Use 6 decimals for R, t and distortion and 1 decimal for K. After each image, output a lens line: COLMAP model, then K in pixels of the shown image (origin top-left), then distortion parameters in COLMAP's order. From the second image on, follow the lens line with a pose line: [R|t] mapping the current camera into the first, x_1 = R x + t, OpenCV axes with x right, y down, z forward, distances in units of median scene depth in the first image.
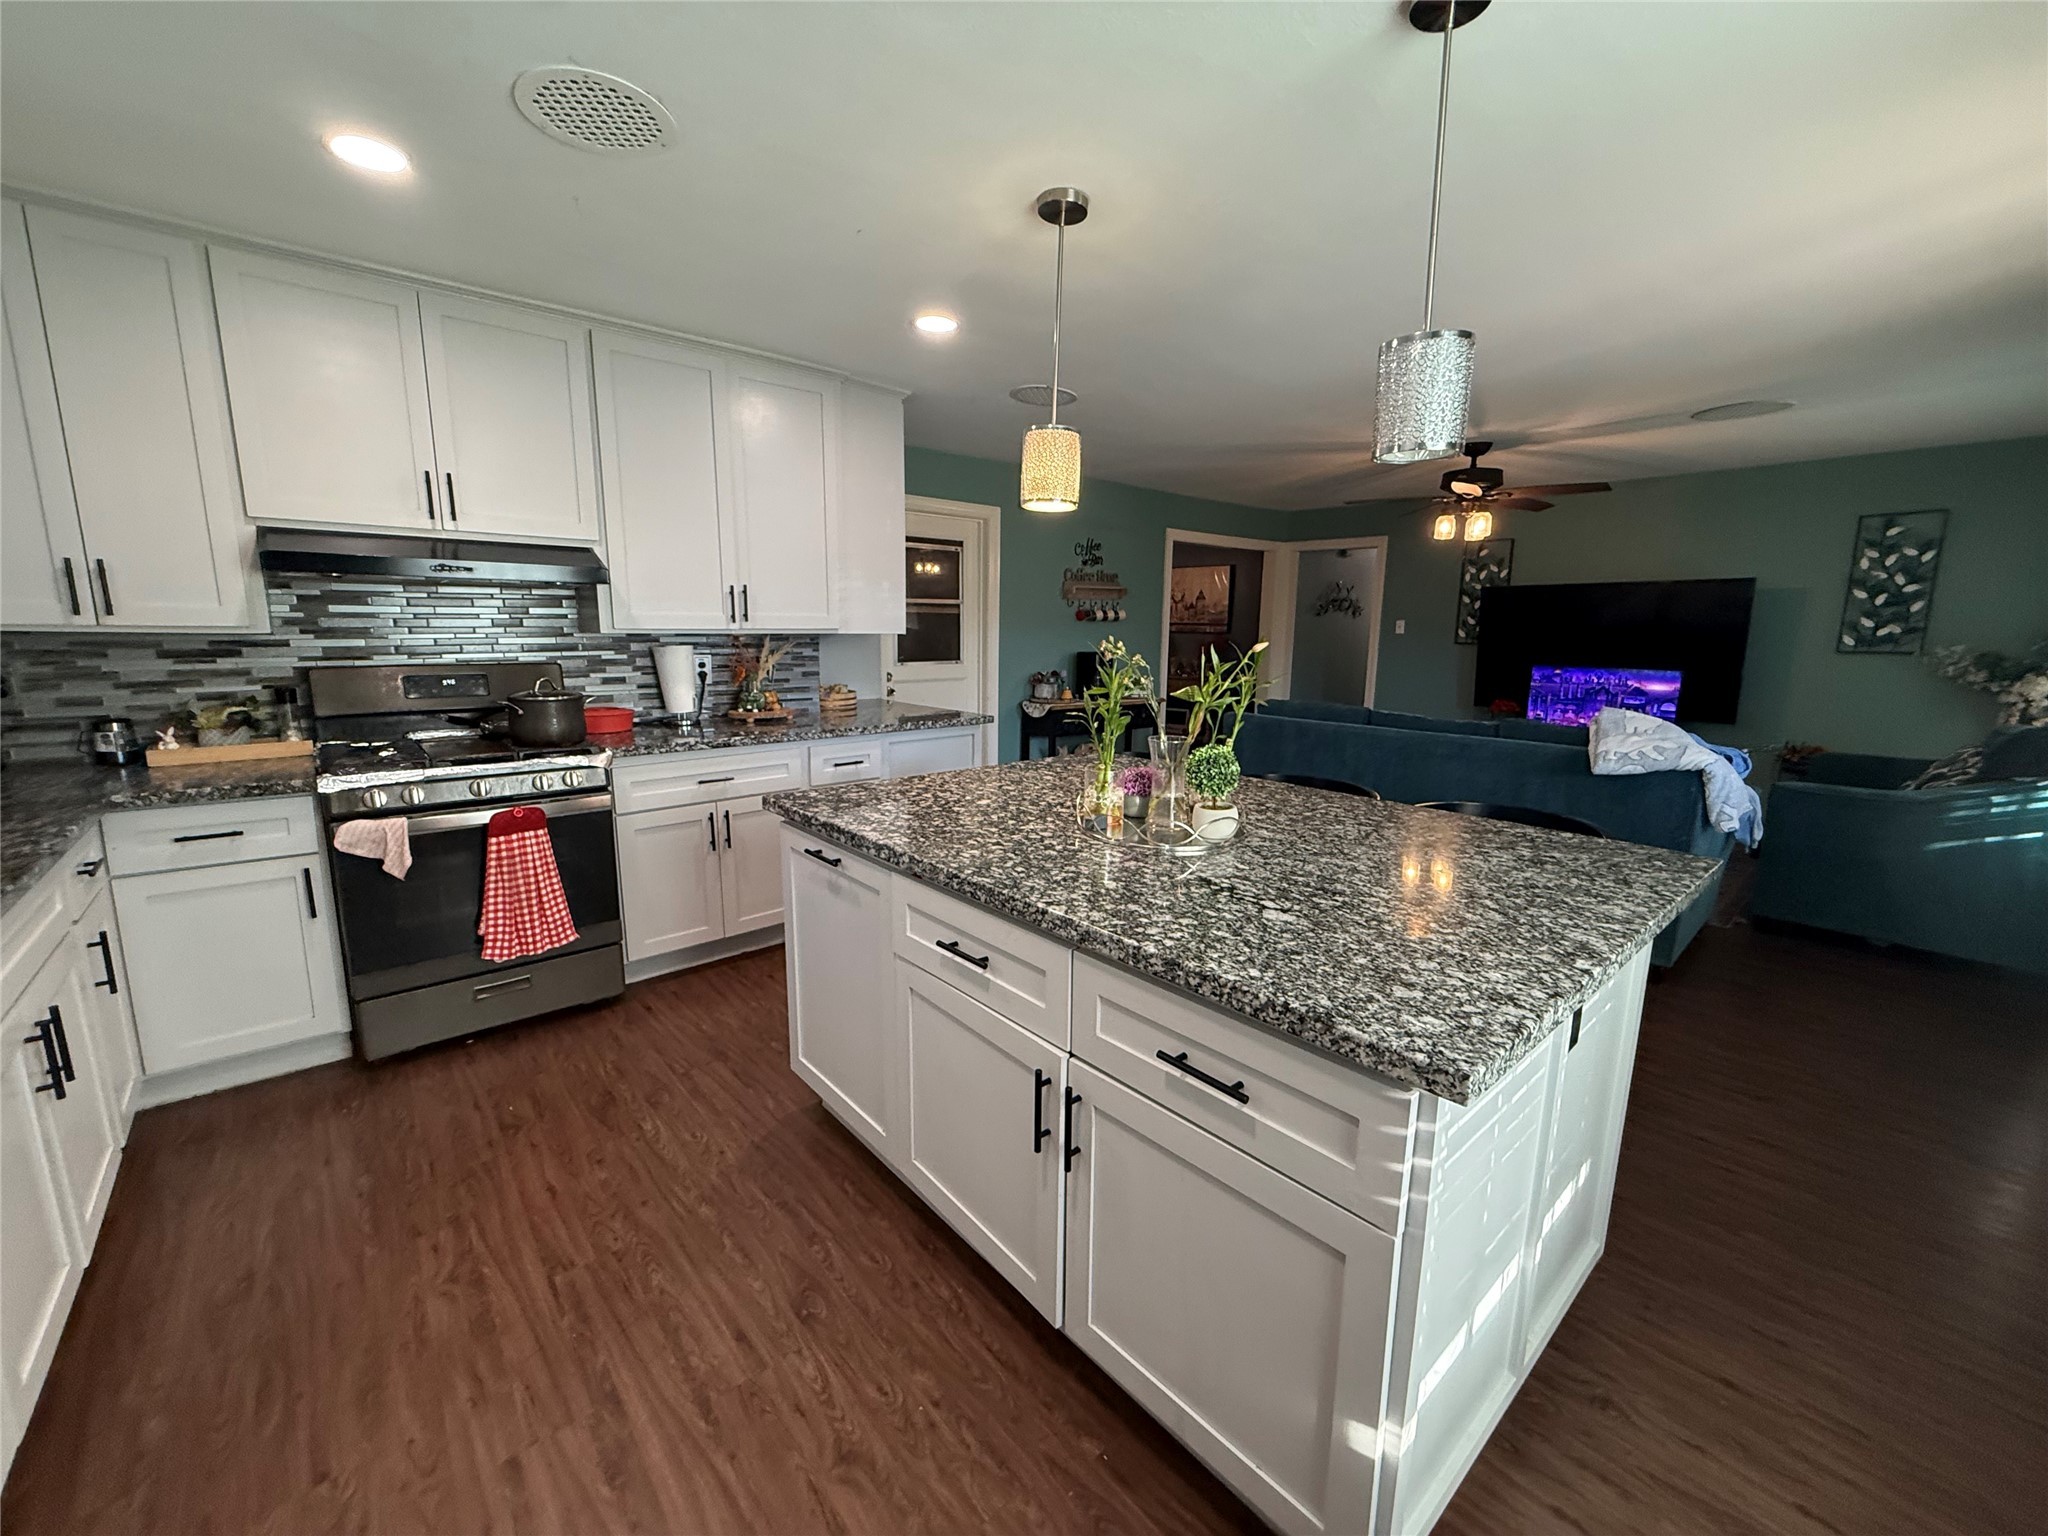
lens RADIAL K [[817.4, 0, 1014.3], [0, 817.4, 769.3], [0, 0, 1]] dist [-0.000317, 0.000112]
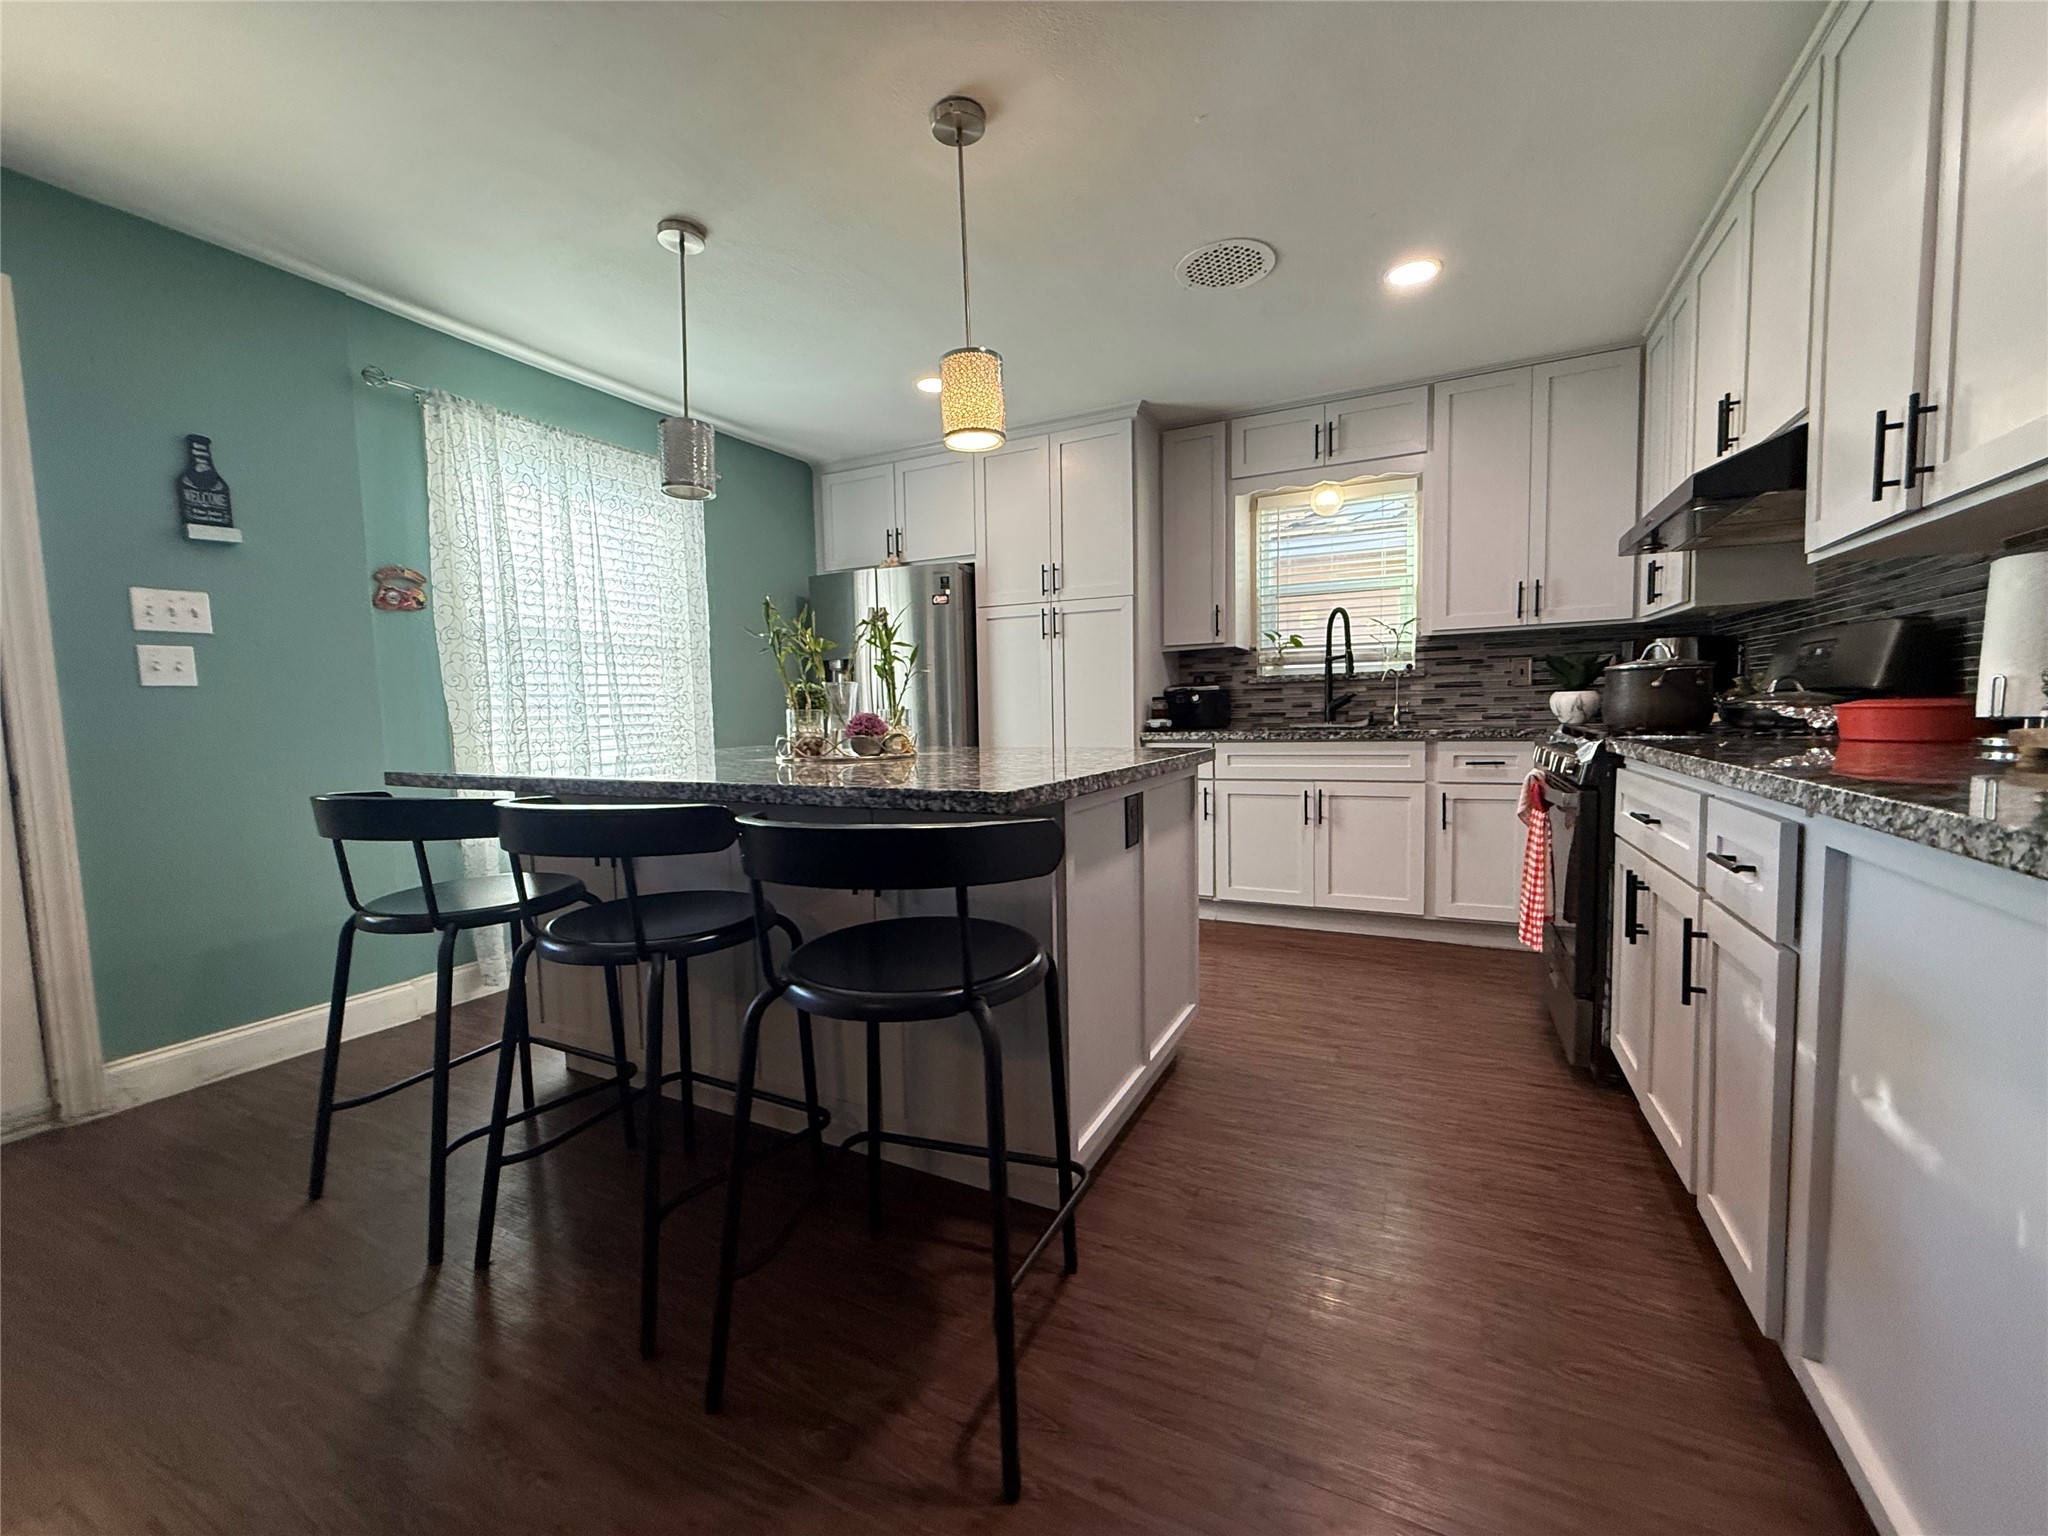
lens RADIAL K [[817.4, 0, 1014.3], [0, 817.4, 769.3], [0, 0, 1]] dist [-0.000317, 0.000112]
pose [[-0.926348, 0.035005, -0.375038, 0.525673], [-0.057217, 0.971041, 0.231962, -0.268763], [0.372297, 0.236336, -0.897519, 2.862944]]
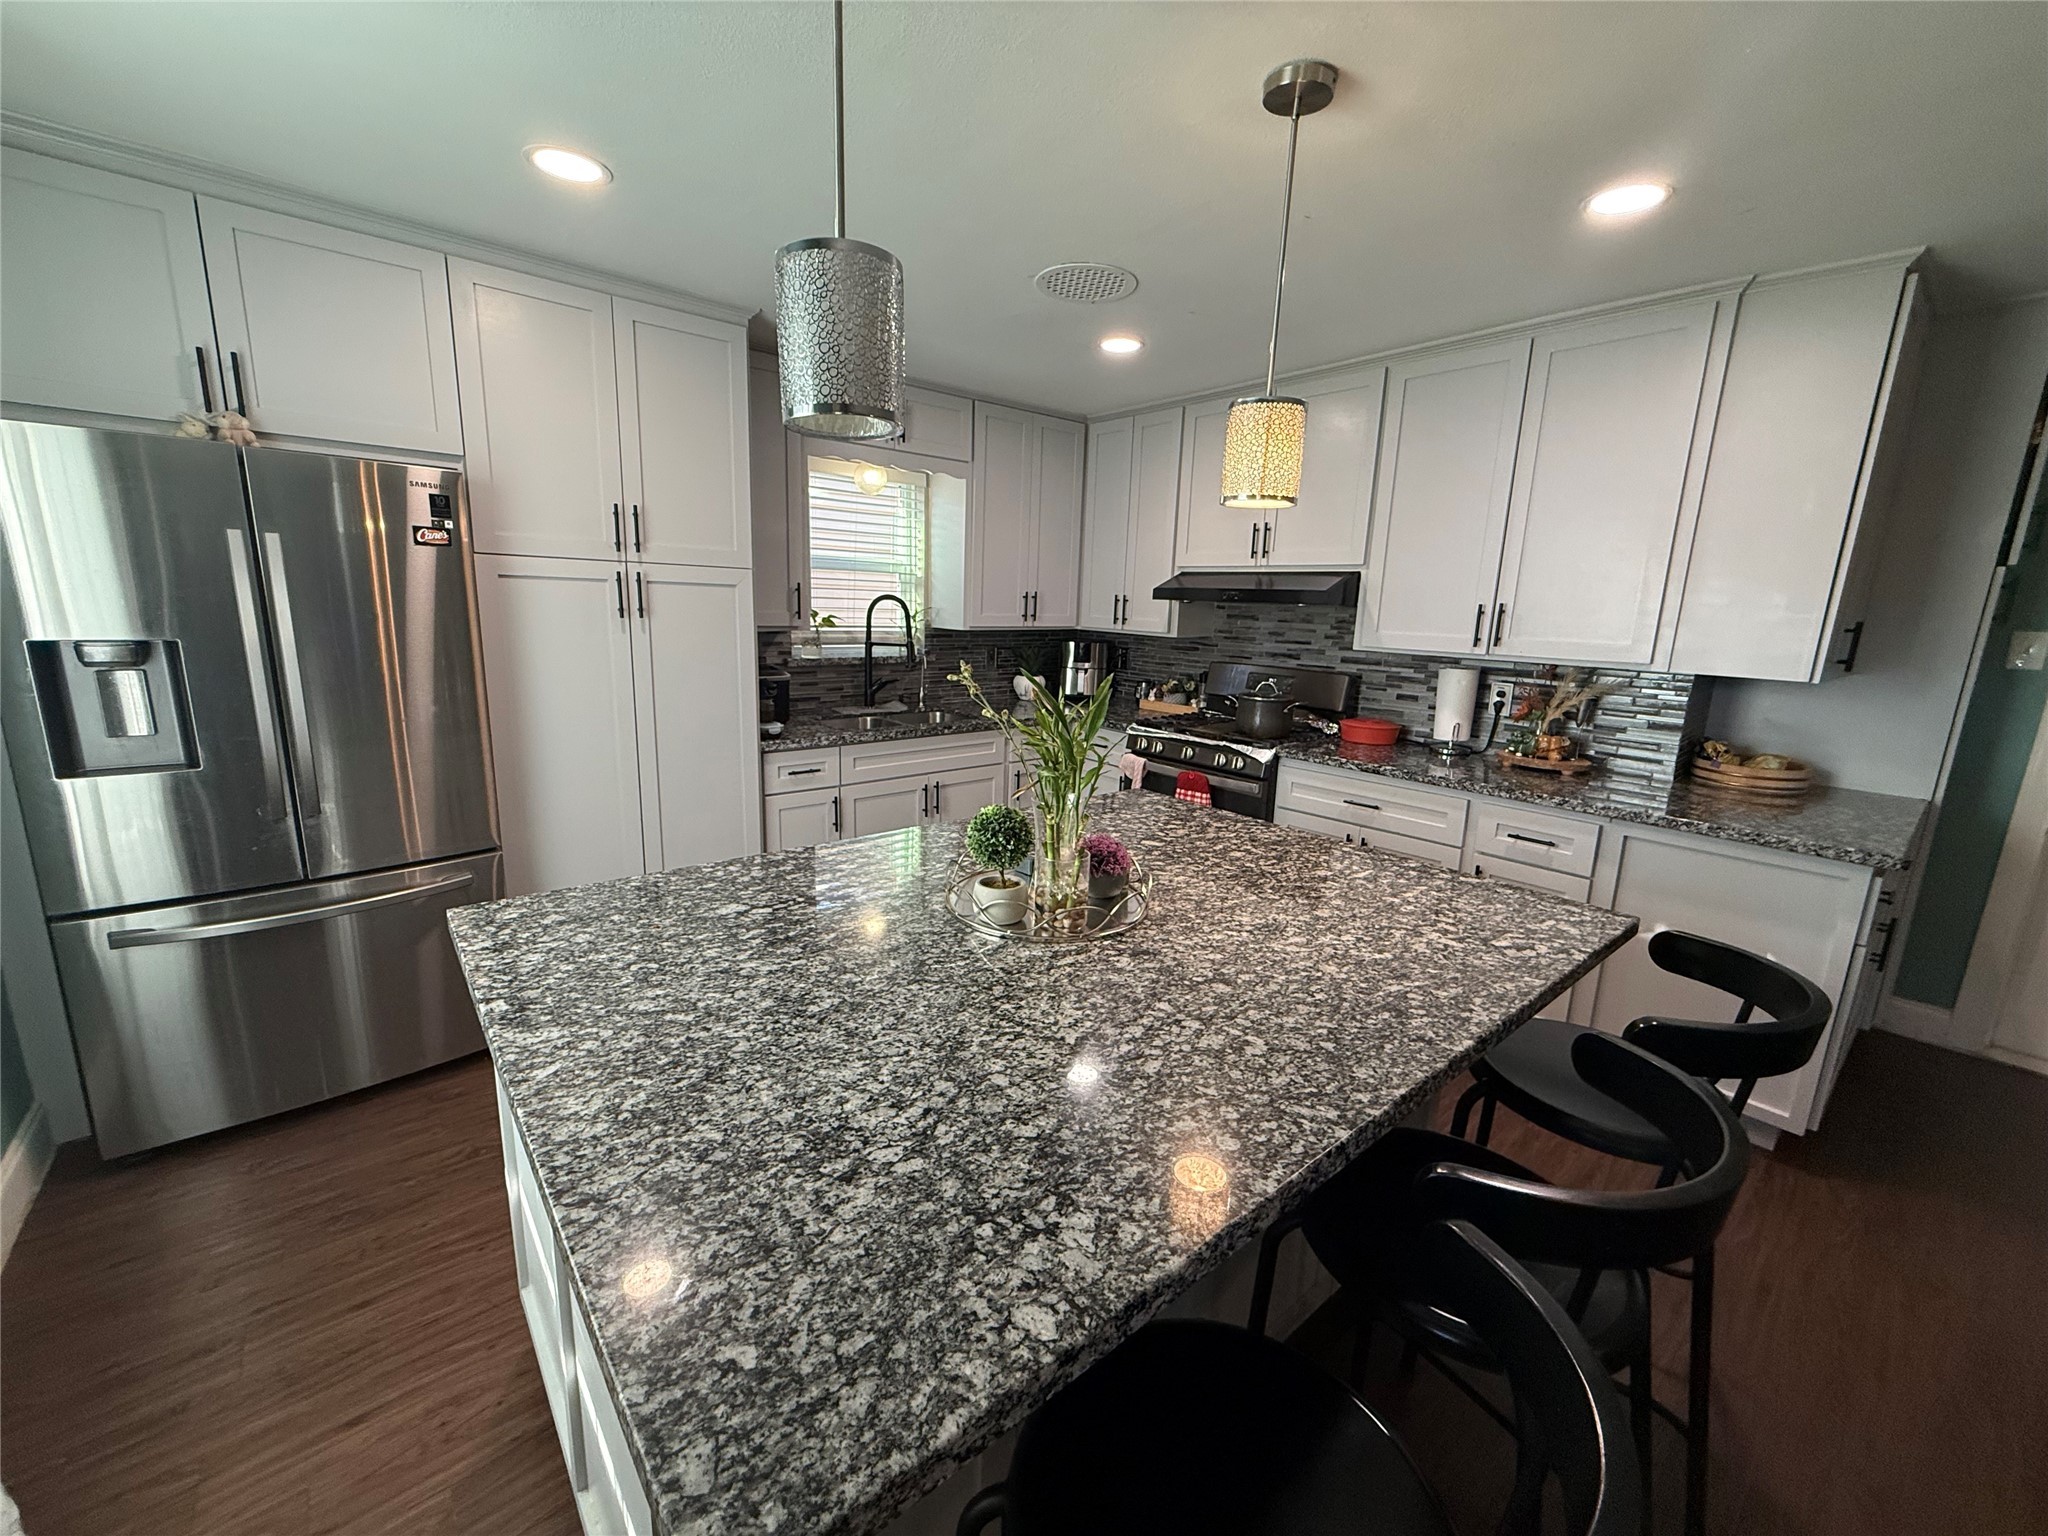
lens RADIAL K [[817.4, 0, 1014.3], [0, 817.4, 769.3], [0, 0, 1]] dist [-0.000317, 0.000112]
pose [[-0.020718, 0.189934, -0.981578, 1.259886], [-0.207969, 0.959495, 0.190050, -0.268721], [0.977916, 0.208075, 0.019622, 1.214322]]
